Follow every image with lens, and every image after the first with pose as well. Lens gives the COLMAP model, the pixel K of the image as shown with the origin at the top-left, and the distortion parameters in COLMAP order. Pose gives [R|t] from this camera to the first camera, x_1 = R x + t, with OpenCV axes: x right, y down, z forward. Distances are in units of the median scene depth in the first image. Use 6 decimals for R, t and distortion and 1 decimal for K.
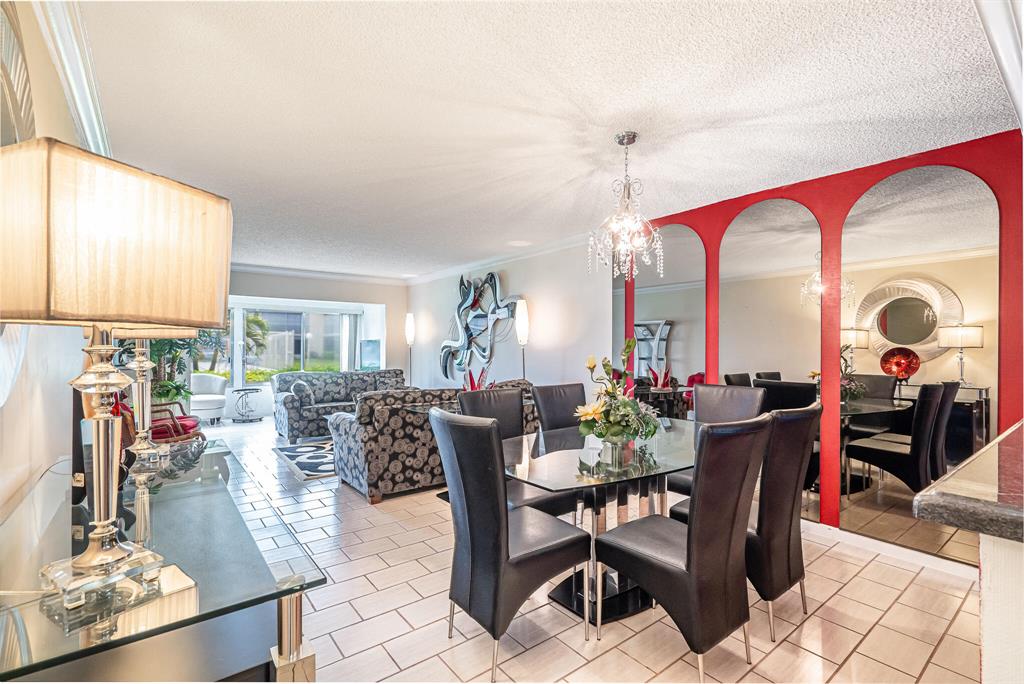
lens RADIAL K [[478.2, 0, 511.7], [0, 478.2, 344.9], [0, 0, 1]] dist [-0.004476, 0.000941]
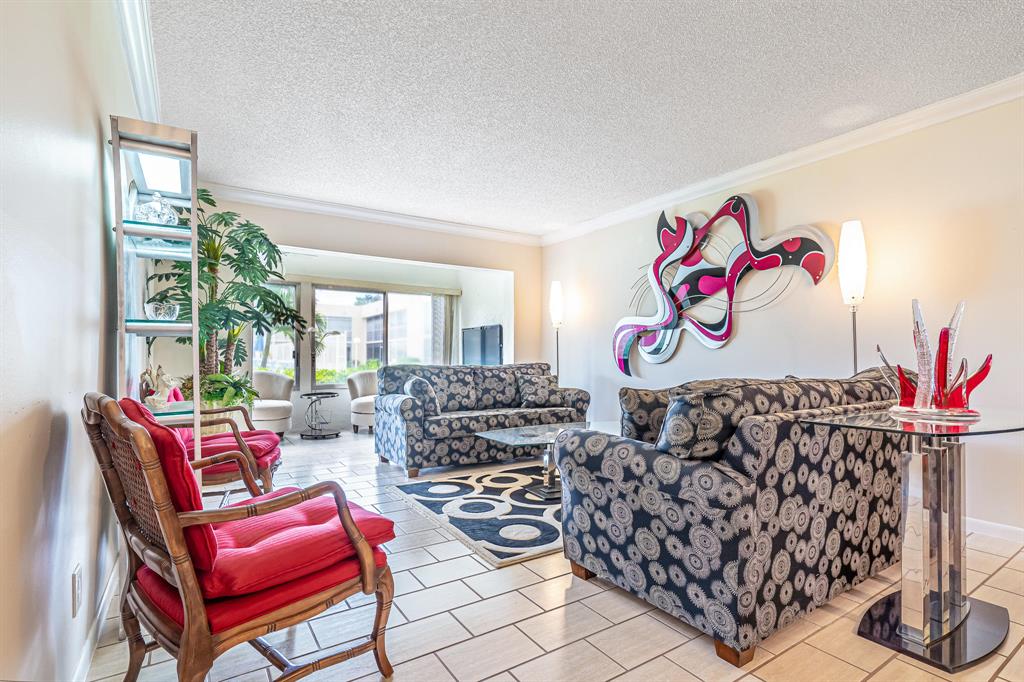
lens RADIAL K [[478.2, 0, 493.3], [0, 478.2, 347.9], [0, 0, 1]] dist [-0.004476, 0.000941]
pose [[0.996921, -0.002285, -0.078385, -0.300682], [0.000537, 0.999751, -0.022320, 0.052846], [0.078417, 0.022209, 0.996673, 0.382641]]
